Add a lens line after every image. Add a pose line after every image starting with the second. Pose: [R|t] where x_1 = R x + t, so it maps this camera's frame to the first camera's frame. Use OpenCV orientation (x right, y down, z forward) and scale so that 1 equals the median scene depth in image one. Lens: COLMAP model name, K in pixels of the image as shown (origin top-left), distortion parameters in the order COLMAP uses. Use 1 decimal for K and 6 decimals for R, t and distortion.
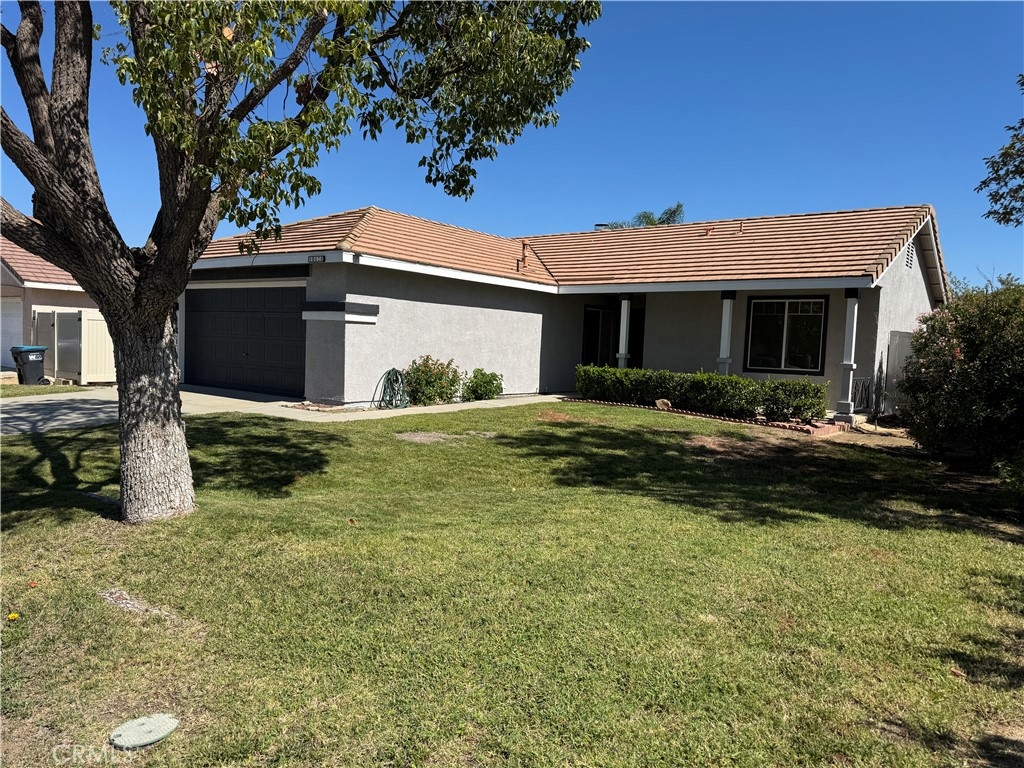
lens RADIAL K [[721.8, 0, 511.4], [0, 721.8, 386.4], [0, 0, 1]] dist [0.053291, -0.051017]
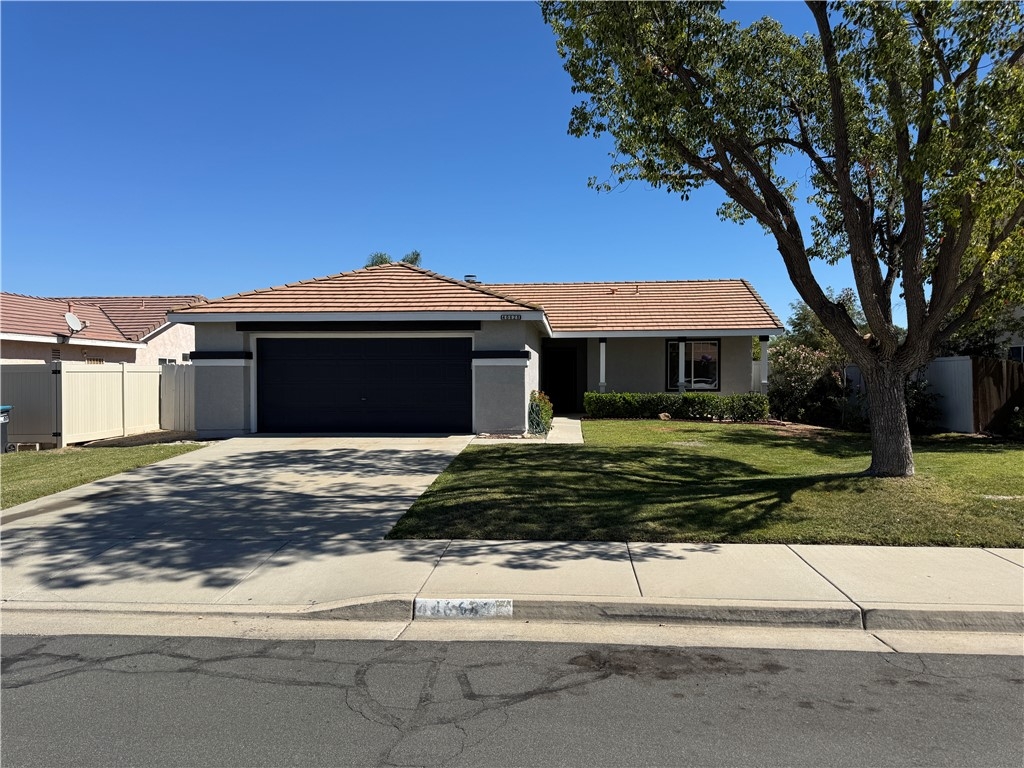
lens RADIAL K [[721.8, 0, 511.7], [0, 721.8, 381.7], [0, 0, 1]] dist [0.053291, -0.051017]
pose [[0.822858, -0.044049, 0.566537, -0.820638], [0.066720, 0.997584, -0.019342, -0.035728], [-0.564316, 0.053716, 0.823809, -0.010361]]
